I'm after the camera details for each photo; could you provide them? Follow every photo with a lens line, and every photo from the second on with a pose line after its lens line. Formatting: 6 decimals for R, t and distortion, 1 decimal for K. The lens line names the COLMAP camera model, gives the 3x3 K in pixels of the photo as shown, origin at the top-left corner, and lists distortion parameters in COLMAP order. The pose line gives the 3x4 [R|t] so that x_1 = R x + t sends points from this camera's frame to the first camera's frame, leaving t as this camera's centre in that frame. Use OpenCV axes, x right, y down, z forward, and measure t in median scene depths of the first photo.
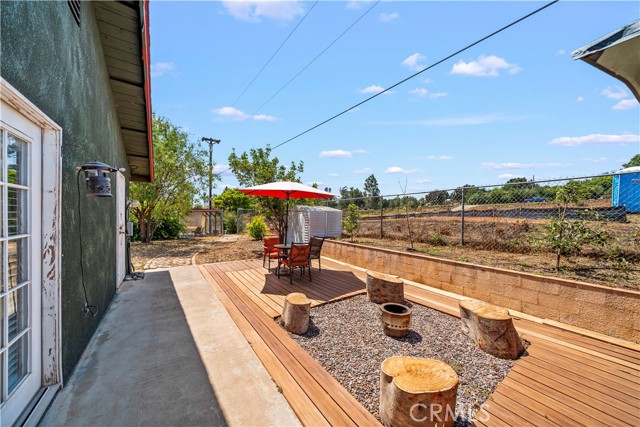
lens RADIAL K [[218.4, 0, 320.0], [0, 218.4, 213.5], [0, 0, 1]] dist [-0.002197, -0.000214]
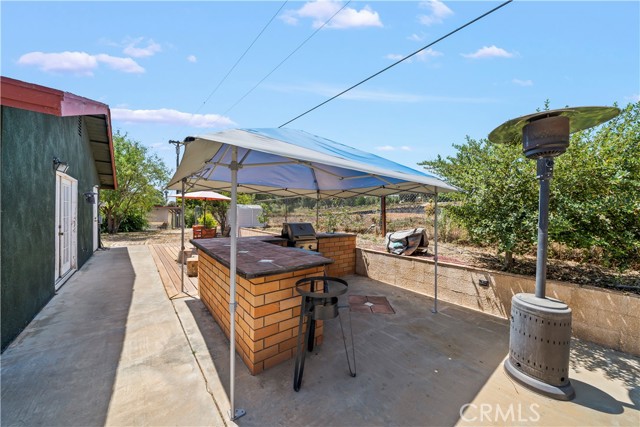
lens RADIAL K [[223.5, 0, 322.3], [0, 223.5, 211.1], [0, 0, 1]] dist [-0.000155, -0.000004]
pose [[0.997205, -0.001981, 0.074691, 0.587786], [0.001858, 0.999997, 0.001707, 0.005093], [-0.074694, -0.001564, 0.997205, -0.706404]]
